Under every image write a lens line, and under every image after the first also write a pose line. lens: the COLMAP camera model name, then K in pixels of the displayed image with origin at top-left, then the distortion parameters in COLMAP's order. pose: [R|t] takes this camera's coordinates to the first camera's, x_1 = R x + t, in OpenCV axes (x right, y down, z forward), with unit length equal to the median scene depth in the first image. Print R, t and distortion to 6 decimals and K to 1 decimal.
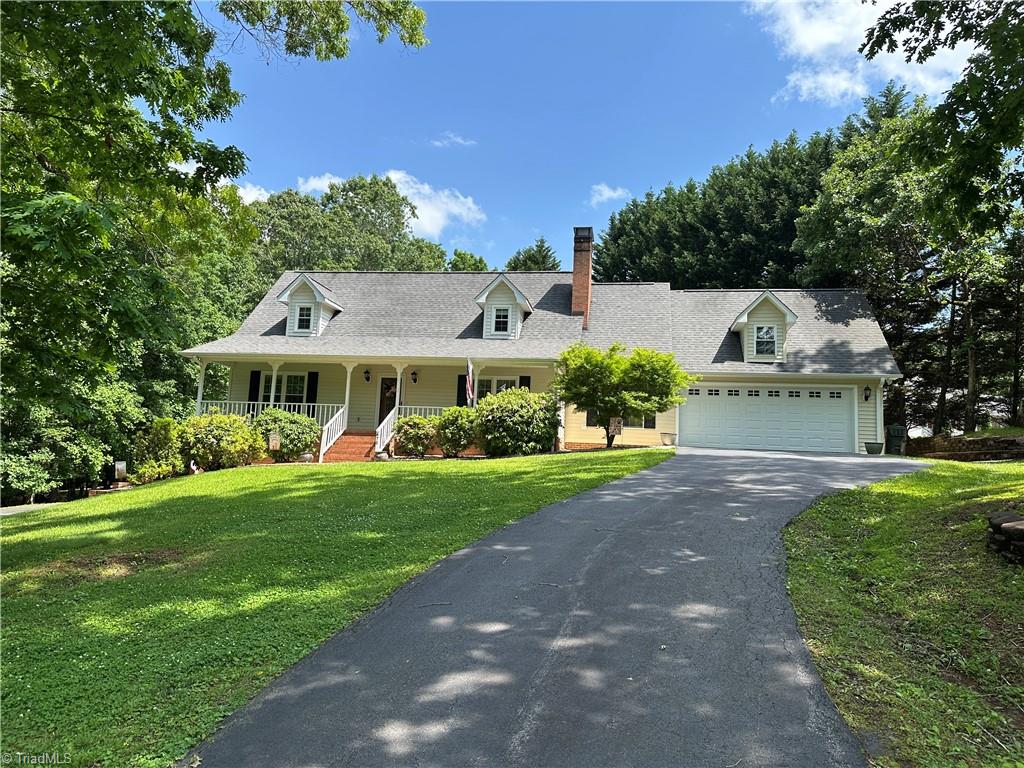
lens RADIAL K [[710.5, 0, 512.0], [0, 710.5, 384.0], [0, 0, 1]] dist [0.055313, -0.000680]
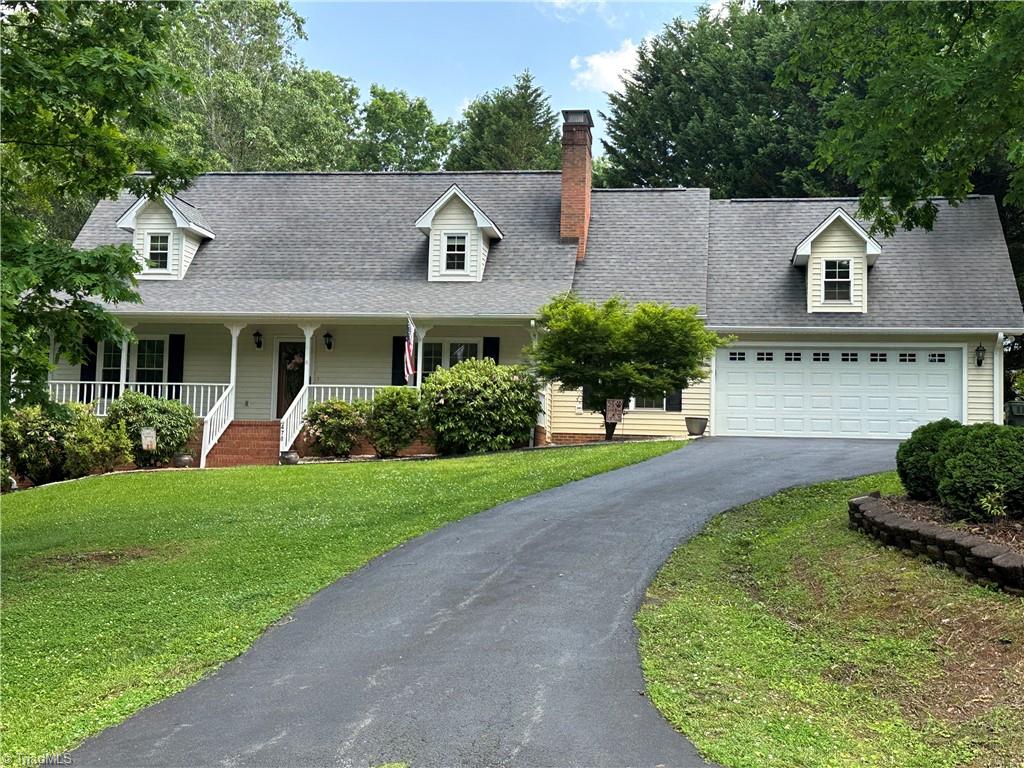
lens RADIAL K [[1401.5, 0, 512.0], [0, 1401.5, 384.0], [0, 0, 1]] dist [0.002057, 0.017650]
pose [[0.999651, -0.017255, 0.020018, 0.010971], [0.016220, 0.998578, 0.050776, -0.036745], [-0.020866, -0.050433, 0.998509, -0.372866]]
